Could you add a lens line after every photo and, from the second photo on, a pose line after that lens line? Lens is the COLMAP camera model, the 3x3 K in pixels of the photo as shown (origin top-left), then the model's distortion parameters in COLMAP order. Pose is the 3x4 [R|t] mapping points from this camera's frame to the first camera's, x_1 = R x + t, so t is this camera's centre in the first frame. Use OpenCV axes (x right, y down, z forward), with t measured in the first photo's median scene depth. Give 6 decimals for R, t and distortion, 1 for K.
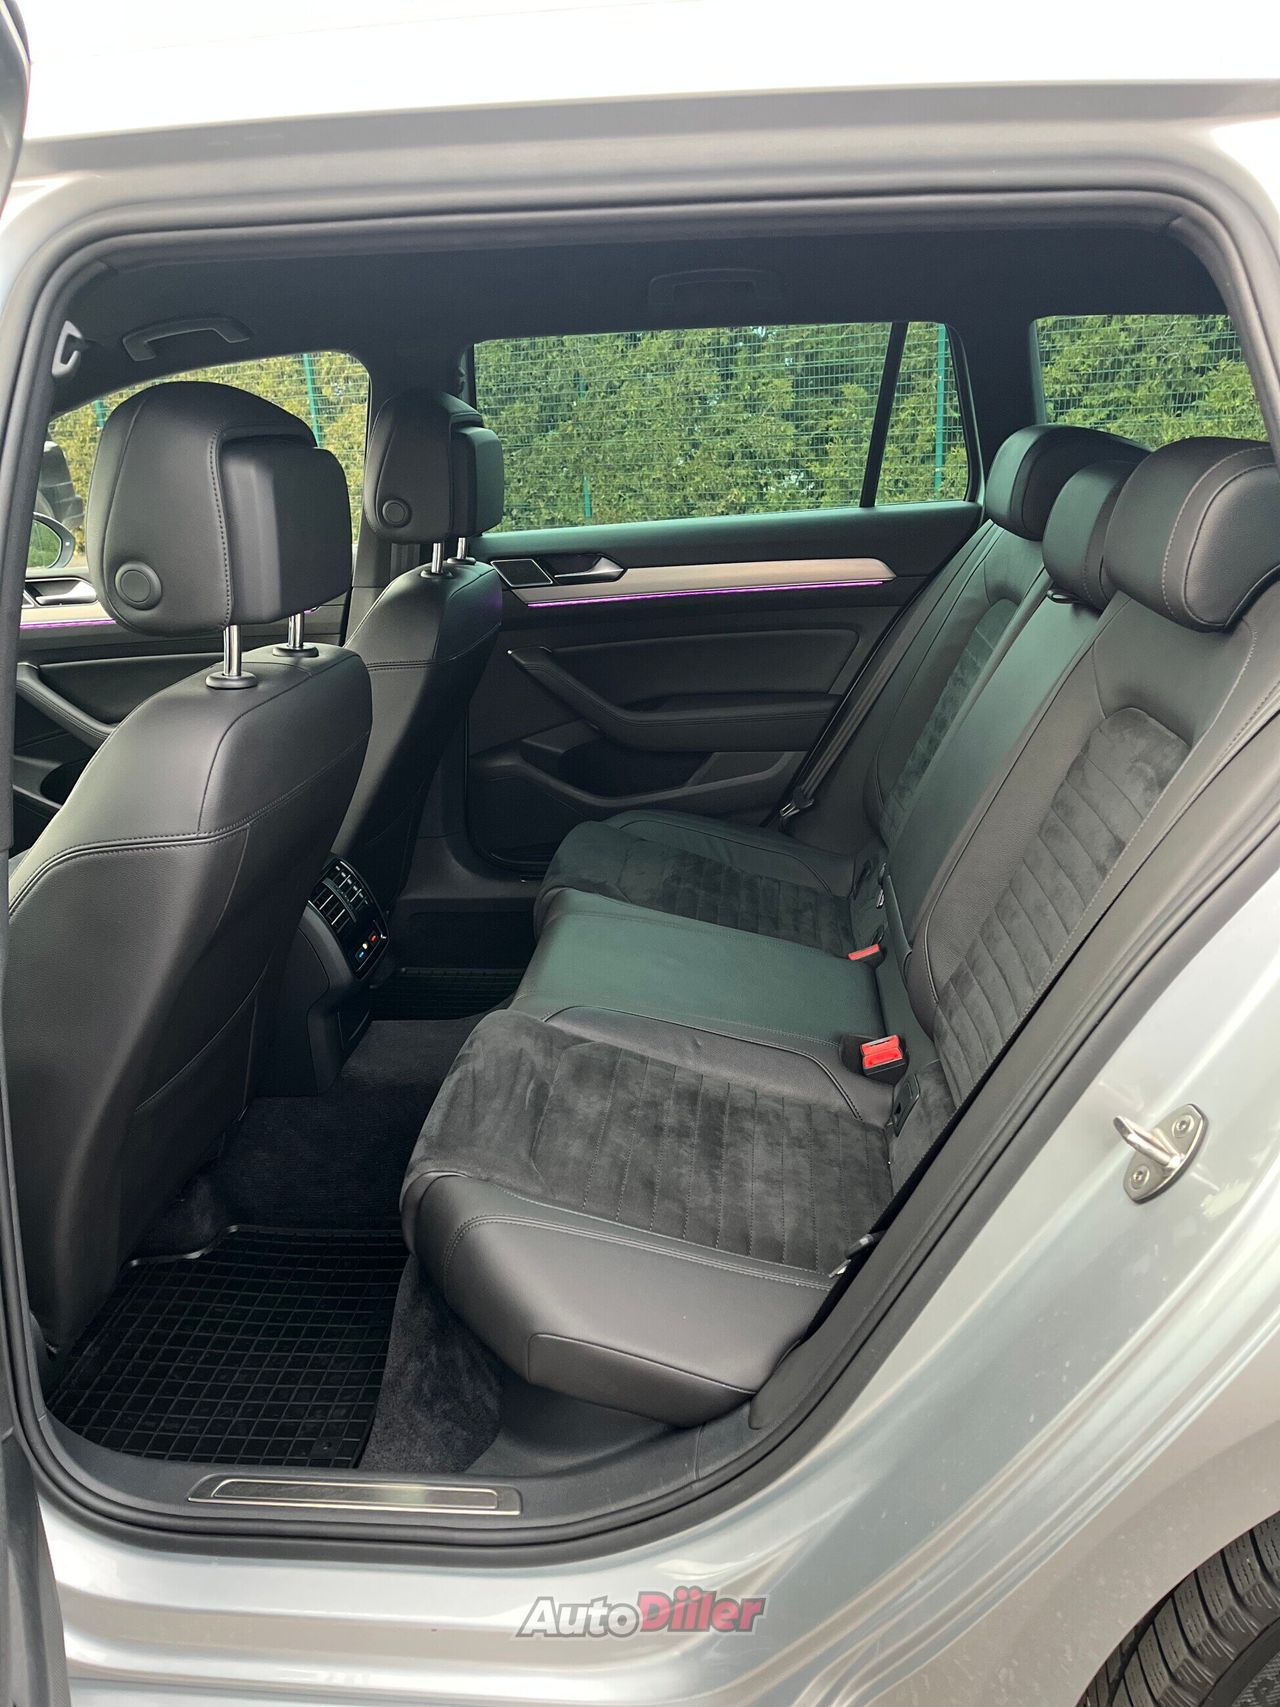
lens RADIAL K [[1288.4, 0, 643.7], [0, 1288.4, 856.6], [0, 0, 1]] dist [0.060501, -0.083258]
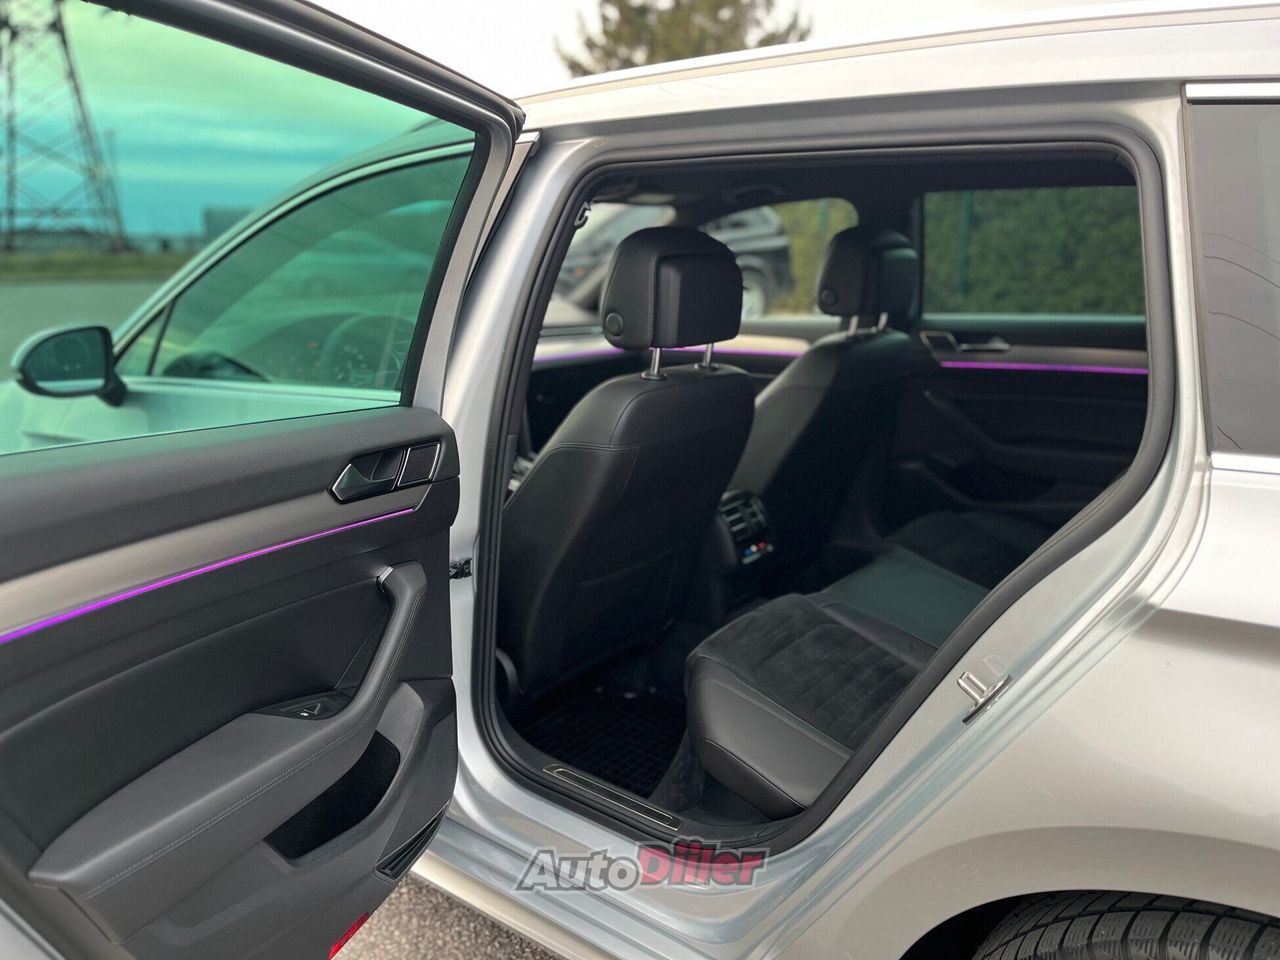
lens RADIAL K [[966.1, 0, 645.2], [0, 966.1, 485.8], [0, 0, 1]] dist [0.060501, -0.083258]
pose [[0.839668, 0.169927, -0.515832, 0.351110], [-0.201534, 0.979467, -0.005396, 0.028781], [0.504324, 0.108489, 0.856672, -0.185146]]
